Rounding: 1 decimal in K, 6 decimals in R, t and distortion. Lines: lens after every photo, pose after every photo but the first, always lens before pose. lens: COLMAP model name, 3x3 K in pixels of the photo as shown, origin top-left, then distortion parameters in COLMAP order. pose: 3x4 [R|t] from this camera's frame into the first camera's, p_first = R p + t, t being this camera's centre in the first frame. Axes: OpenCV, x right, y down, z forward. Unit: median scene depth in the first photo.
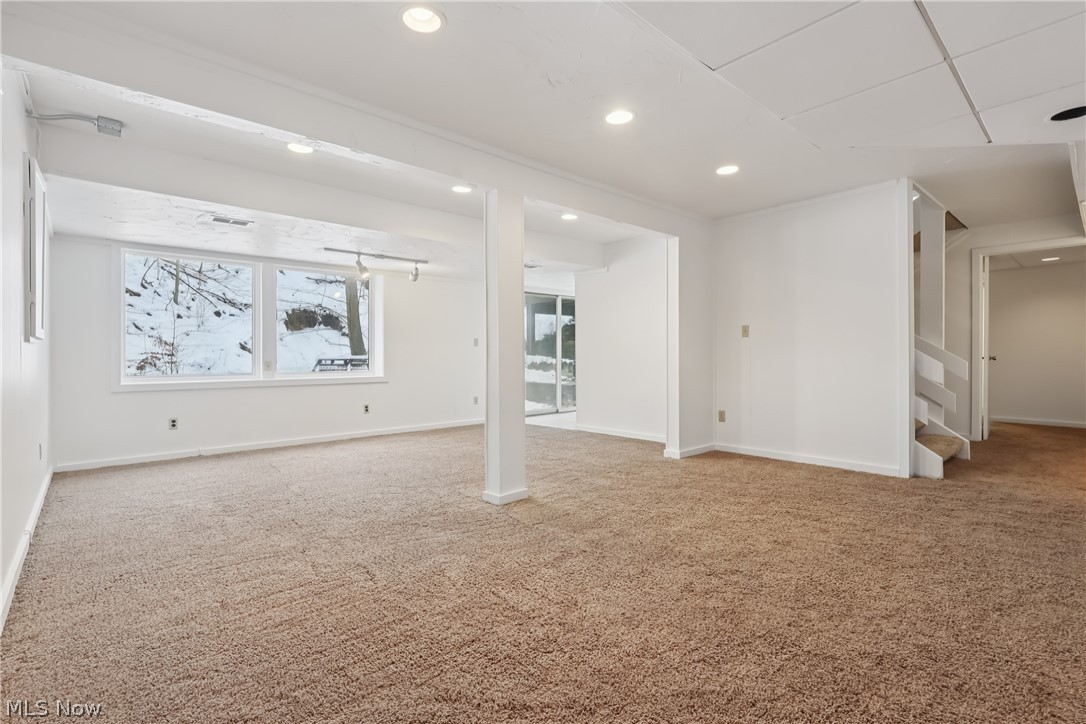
lens RADIAL K [[505.8, 0, 541.8], [0, 505.8, 358.2], [0, 0, 1]] dist [-0.001389, 0.000290]
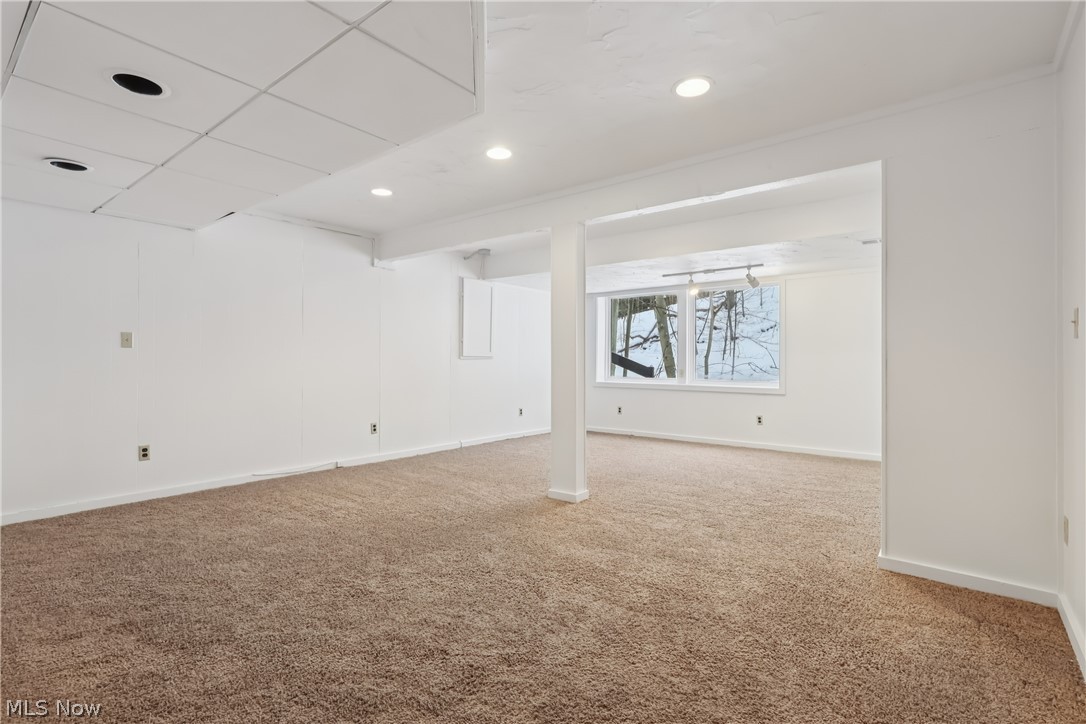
lens RADIAL K [[505.8, 0, 541.8], [0, 505.8, 358.2], [0, 0, 1]] dist [-0.001389, 0.000290]
pose [[0.167178, 0.007011, -0.985902, 0.665872], [-0.002269, 0.999975, 0.006727, -0.031431], [0.985924, 0.001113, 0.167190, 0.514227]]
